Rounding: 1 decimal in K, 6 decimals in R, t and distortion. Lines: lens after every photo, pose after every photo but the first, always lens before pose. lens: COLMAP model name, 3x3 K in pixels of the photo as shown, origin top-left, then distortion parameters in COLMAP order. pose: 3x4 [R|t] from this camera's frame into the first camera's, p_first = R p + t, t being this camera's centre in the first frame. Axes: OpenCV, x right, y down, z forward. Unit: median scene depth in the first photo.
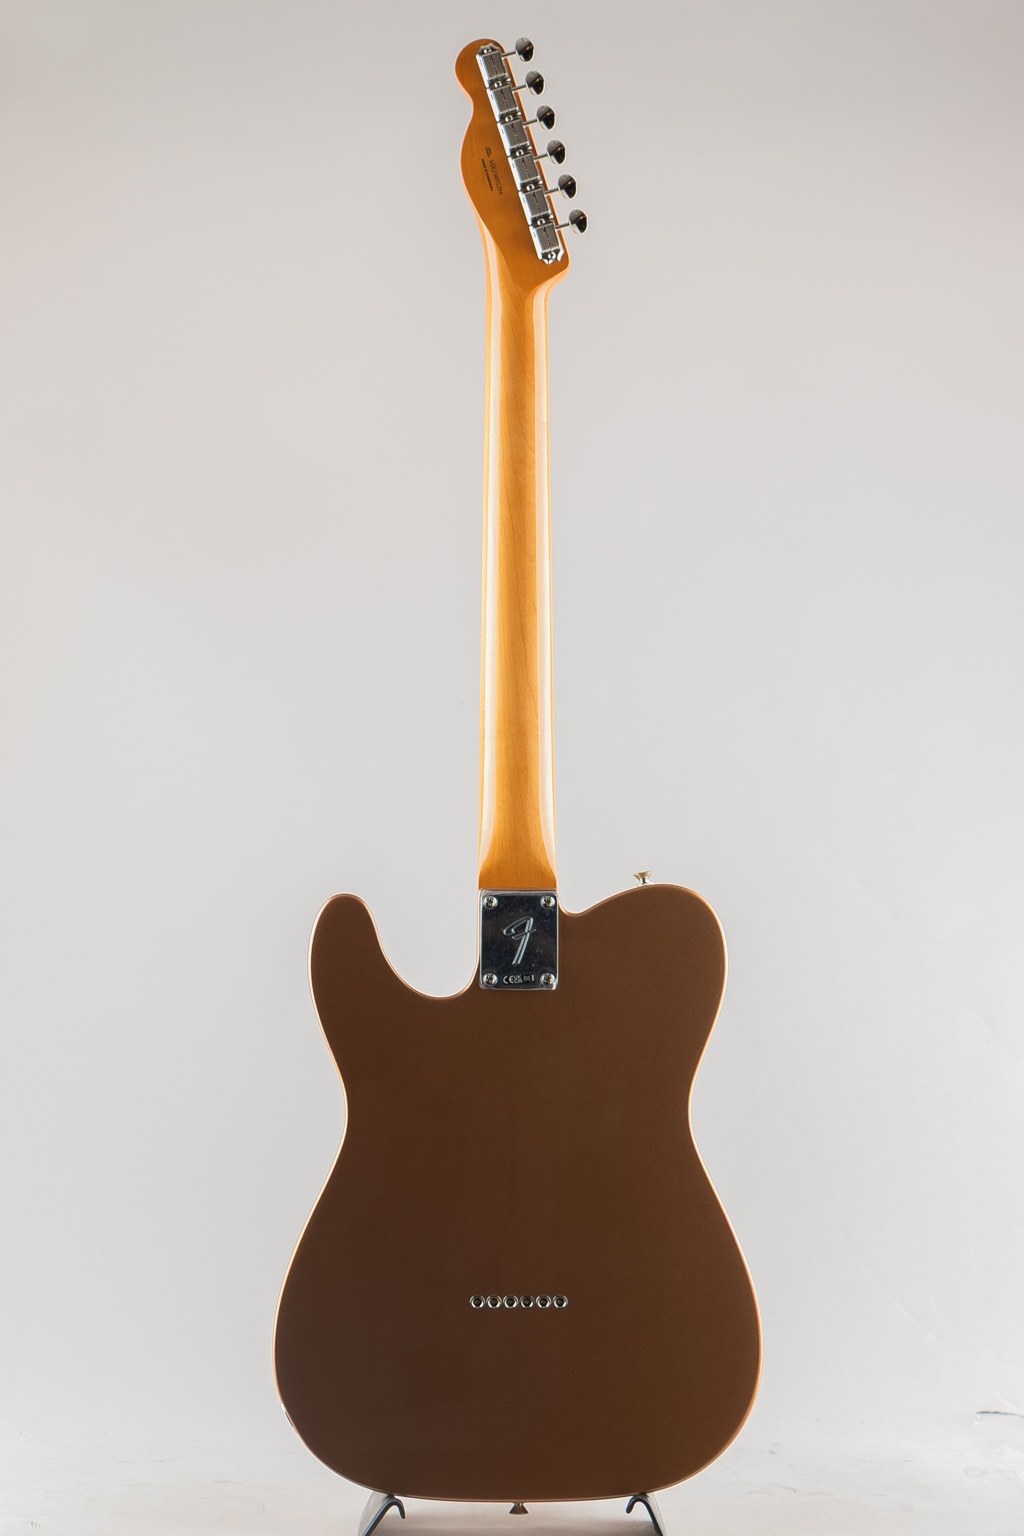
lens RADIAL K [[3677.2, 0, 510.0], [0, 3677.2, 776.2], [0, 0, 1]] dist [0.017326, 0.000000]
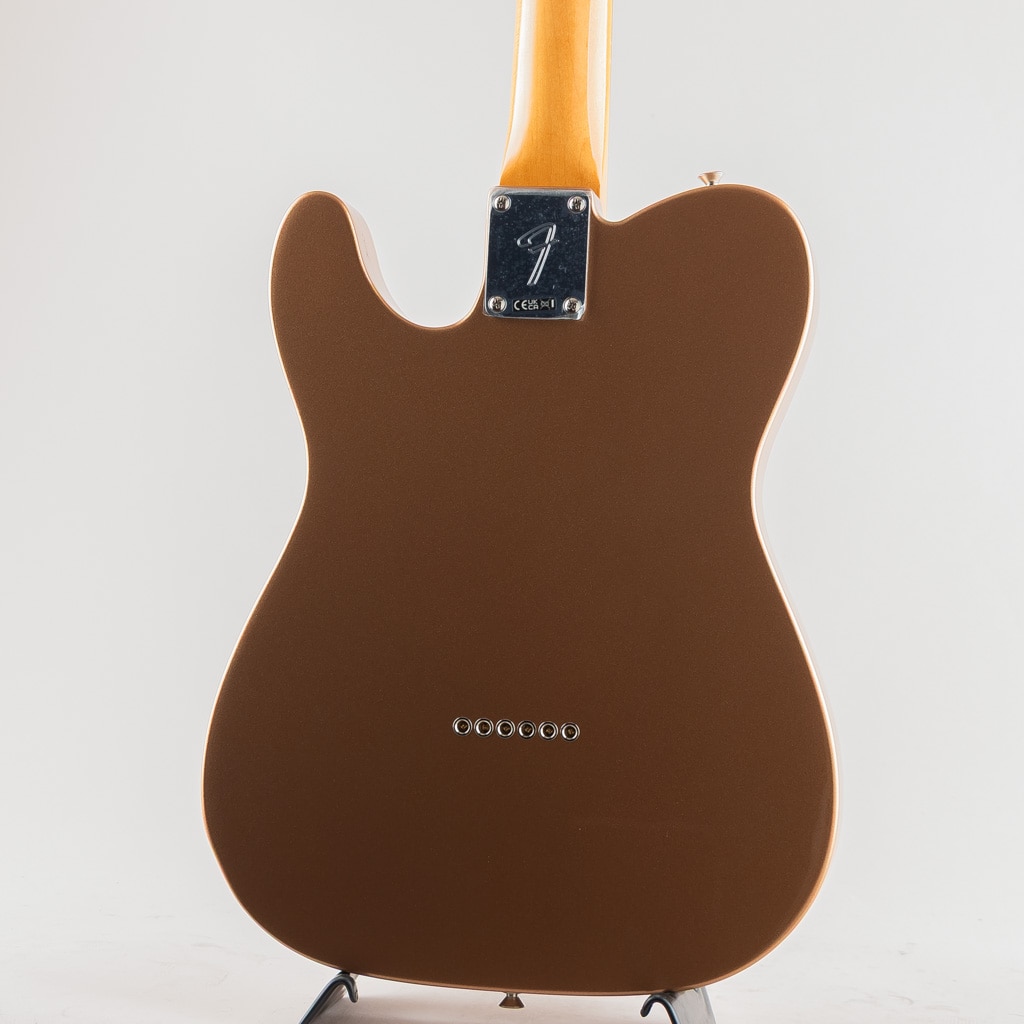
lens RADIAL K [[2769.5, 0, 507.0], [0, 2769.5, 505.6], [0, 0, 1]] dist [-0.005615, 0.000000]
pose [[0.985617, 0.036581, -0.164988, 0.092244], [-0.033119, 0.999171, 0.023690, 0.083041], [0.165718, -0.017885, 0.986011, 0.436245]]
